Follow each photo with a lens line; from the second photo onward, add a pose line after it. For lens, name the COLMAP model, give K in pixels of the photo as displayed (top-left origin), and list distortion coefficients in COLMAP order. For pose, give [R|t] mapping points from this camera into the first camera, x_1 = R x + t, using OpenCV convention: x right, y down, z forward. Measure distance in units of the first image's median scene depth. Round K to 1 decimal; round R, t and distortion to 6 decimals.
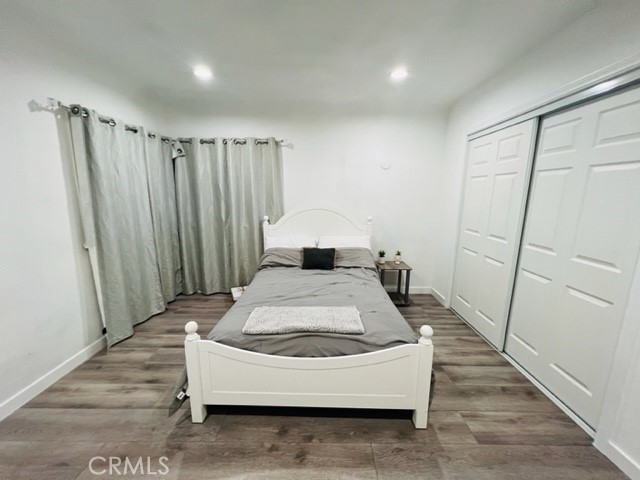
lens RADIAL K [[257.2, 0, 318.9], [0, 257.2, 239.7], [0, 0, 1]] dist [0.000058, 0.000010]
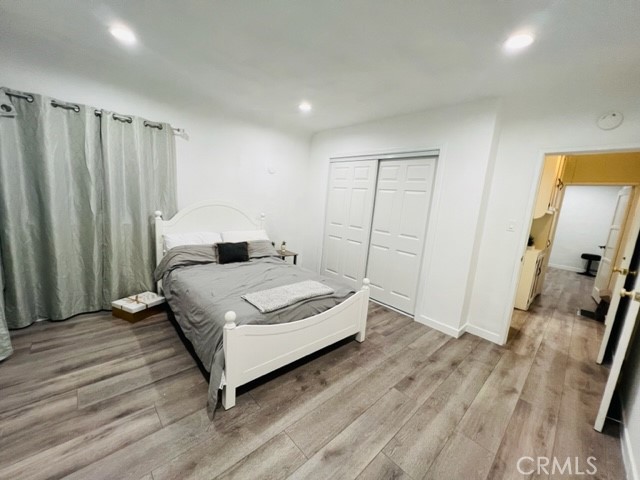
lens RADIAL K [[257.2, 0, 318.9], [0, 257.2, 239.7], [0, 0, 1]] dist [0.000058, 0.000010]
pose [[0.722715, -0.058585, 0.688659, -0.609418], [0.049458, 0.998230, 0.033016, 0.005031], [-0.689375, 0.010199, 0.724333, -0.012701]]
